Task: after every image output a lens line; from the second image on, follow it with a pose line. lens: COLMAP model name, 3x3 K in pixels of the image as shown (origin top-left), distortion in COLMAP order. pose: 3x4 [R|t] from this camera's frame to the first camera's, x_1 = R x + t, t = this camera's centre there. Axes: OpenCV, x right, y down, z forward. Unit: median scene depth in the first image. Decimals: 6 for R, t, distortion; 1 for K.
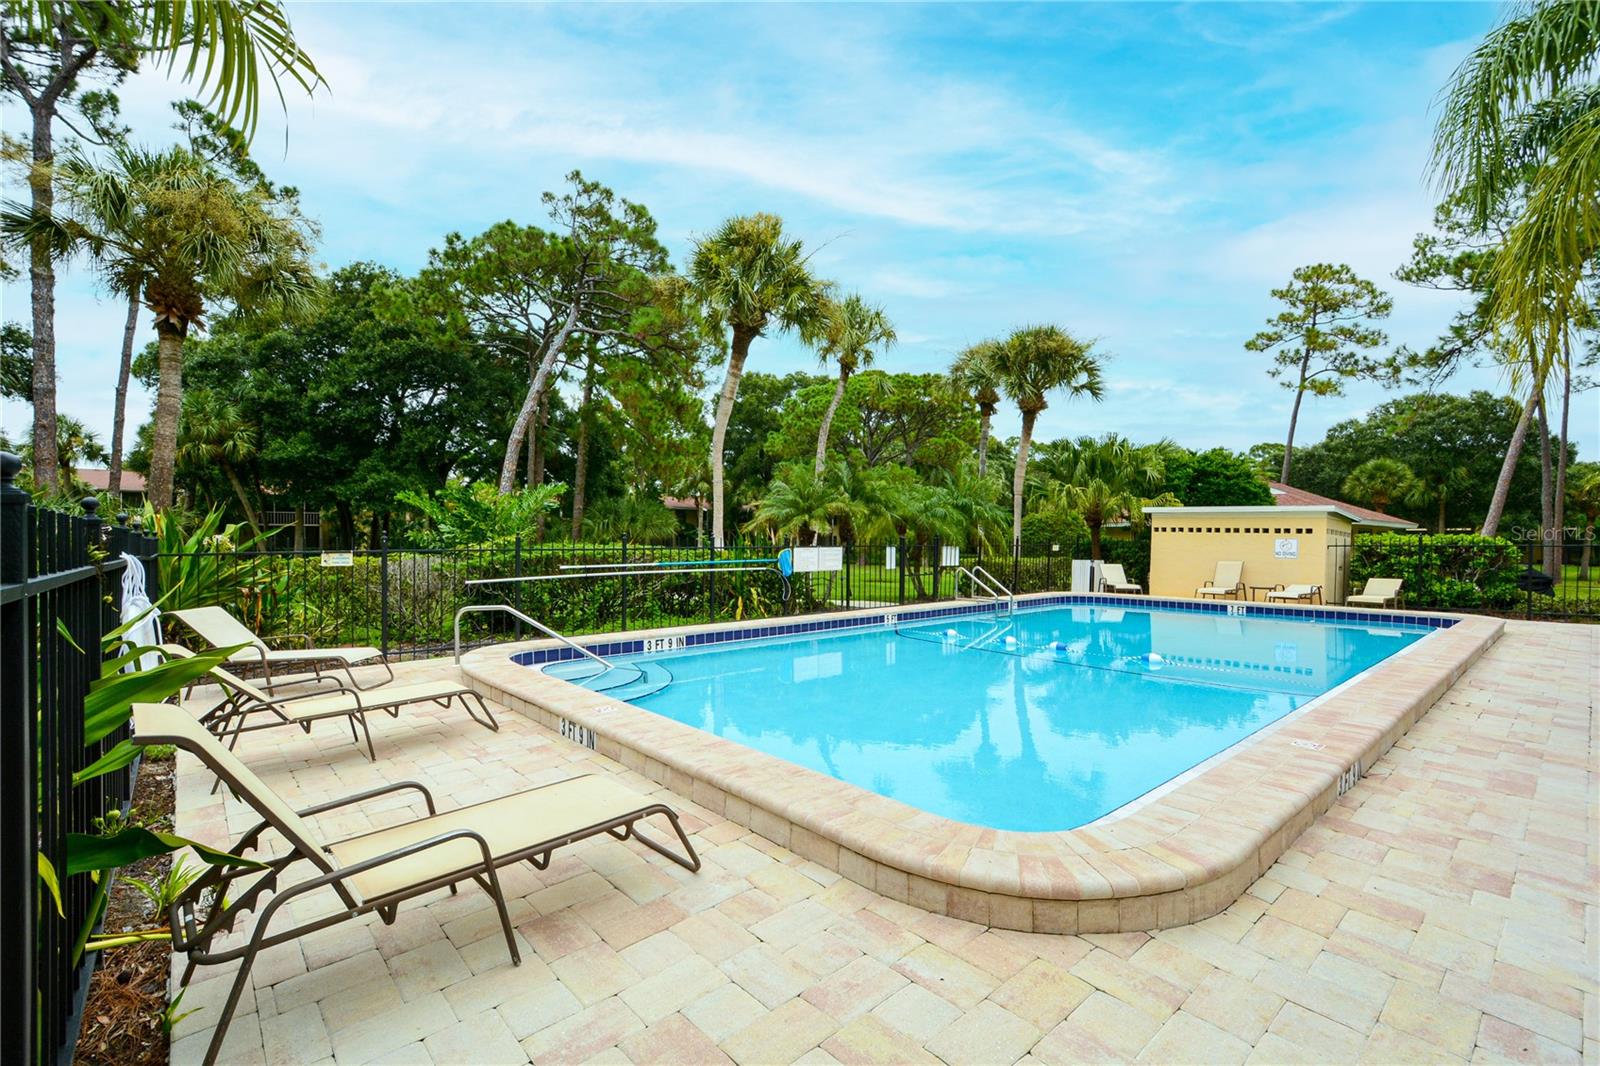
lens RADIAL K [[702.7, 0, 794.5], [0, 702.7, 538.2], [0, 0, 1]] dist [-0.001500, -0.002328]
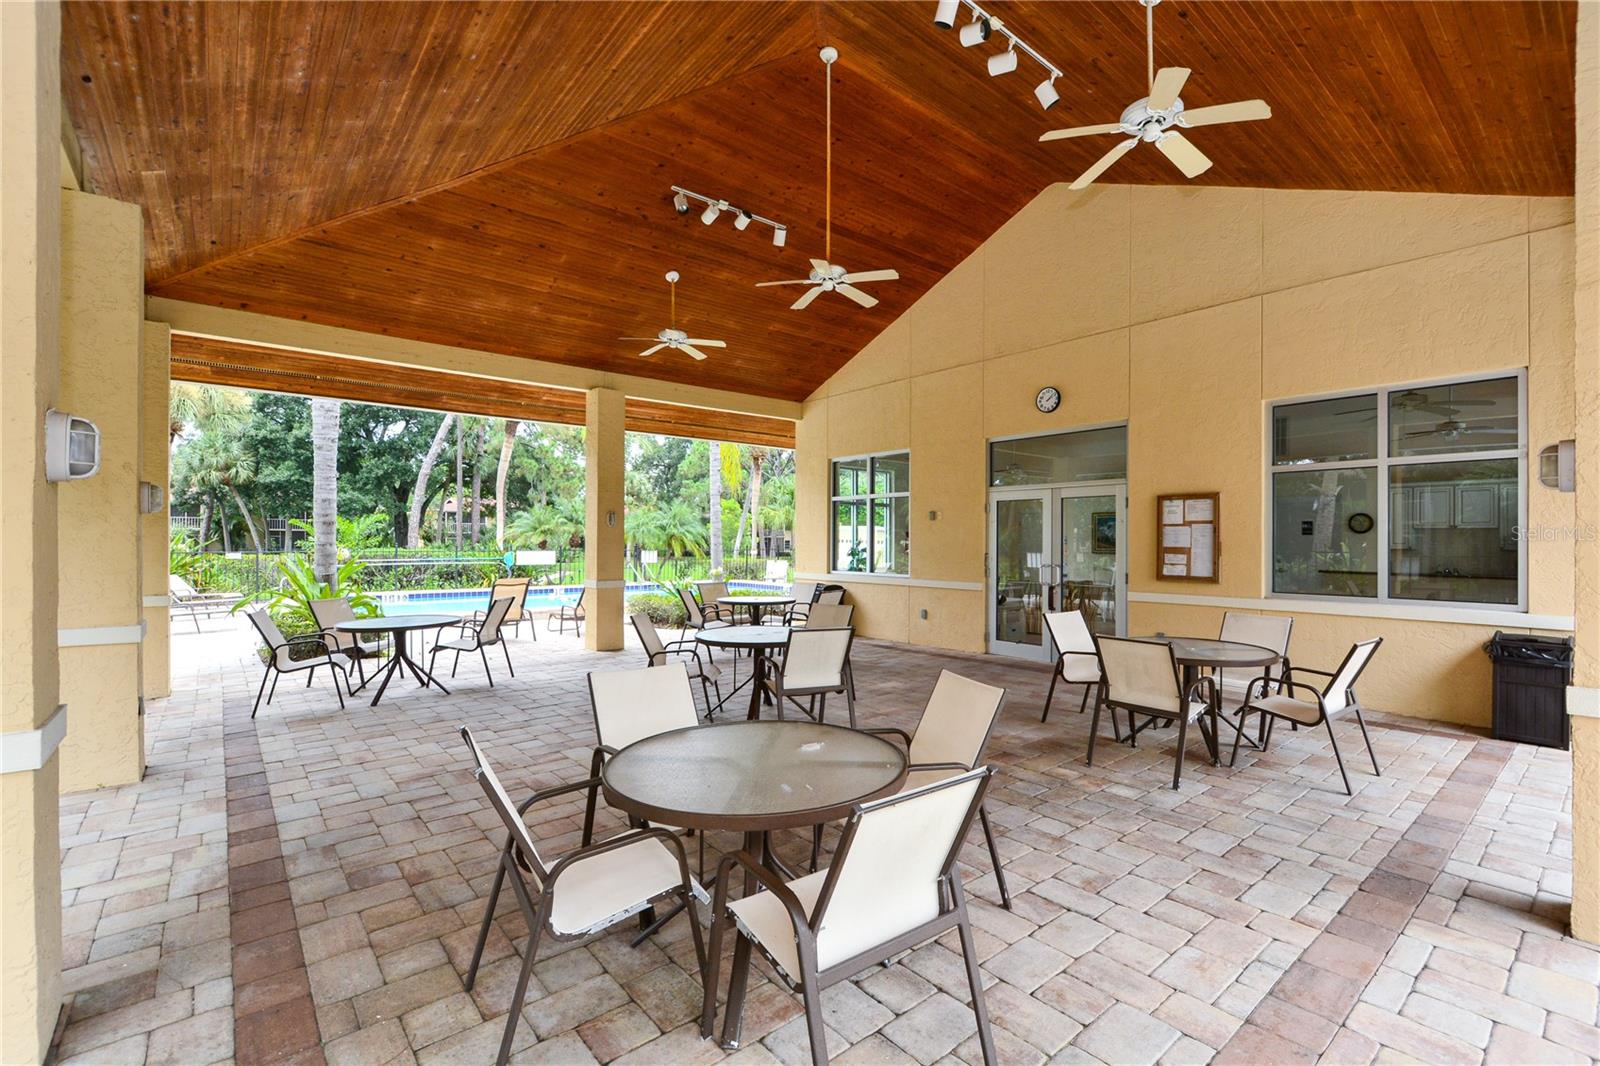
lens RADIAL K [[702.7, 0, 806.0], [0, 702.7, 540.4], [0, 0, 1]] dist [-0.001500, -0.002328]
pose [[0.999577, 0.004351, -0.028765, 0.309988], [-0.004385, 0.999990, -0.001123, -0.005724], [0.028760, 0.001248, 0.999586, -0.289833]]
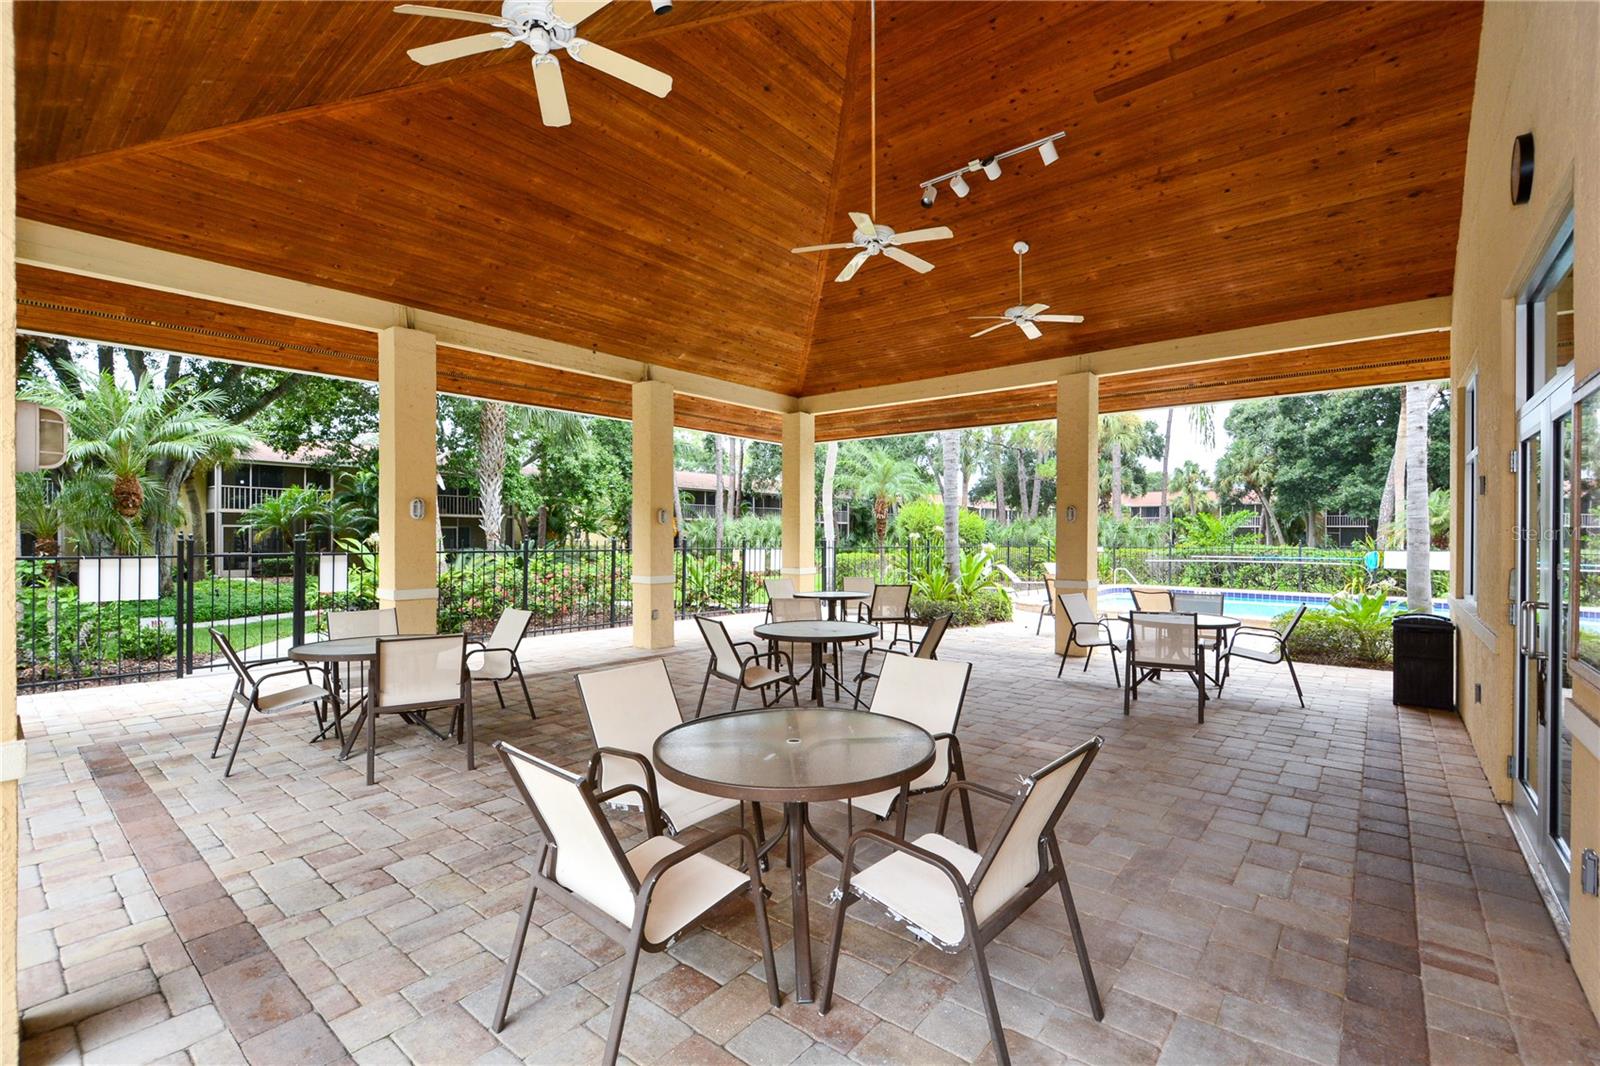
lens RADIAL K [[702.7, 0, 803.2], [0, 702.7, 535.1], [0, 0, 1]] dist [-0.001500, -0.002328]
pose [[0.156397, 0.002014, -0.987692, 0.469874], [-0.002699, 0.999995, 0.001612, -0.006538], [0.987691, 0.002413, 0.156401, -0.146090]]
